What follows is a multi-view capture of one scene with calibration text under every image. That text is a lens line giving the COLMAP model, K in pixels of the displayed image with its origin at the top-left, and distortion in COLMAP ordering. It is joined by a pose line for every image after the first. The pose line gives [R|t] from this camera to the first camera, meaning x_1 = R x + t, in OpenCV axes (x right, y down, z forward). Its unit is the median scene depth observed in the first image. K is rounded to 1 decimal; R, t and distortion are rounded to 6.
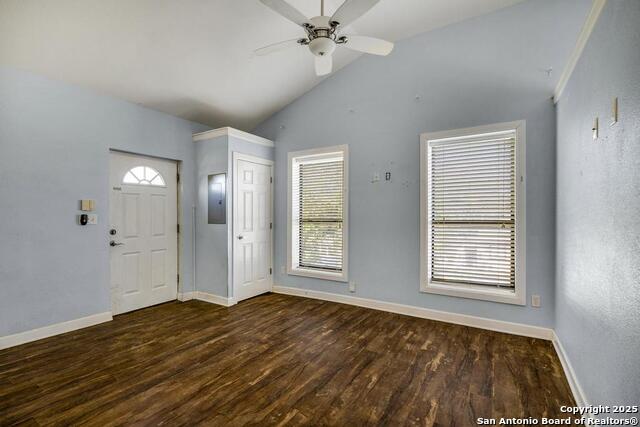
lens RADIAL K [[301.0, 0, 320.0], [0, 301.0, 213.5], [0, 0, 1]] dist [0.000836, 0.000045]
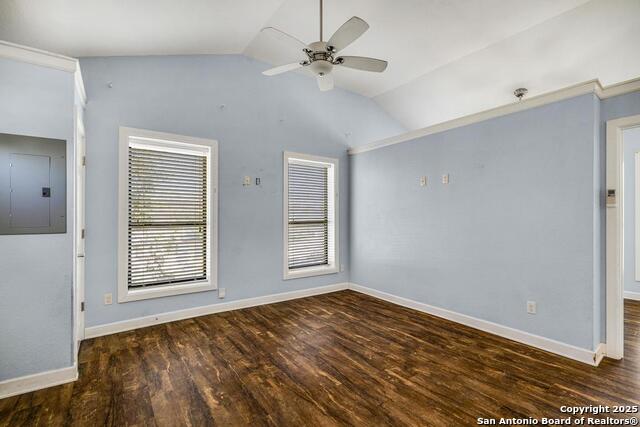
lens RADIAL K [[289.9, 0, 320.0], [0, 289.9, 213.5], [0, 0, 1]] dist [-0.002009, -0.000075]
pose [[0.378337, 0.014141, 0.925560, -0.790563], [-0.007236, 0.999898, -0.012319, 0.003947], [-0.925640, -0.002036, 0.378401, 0.471314]]
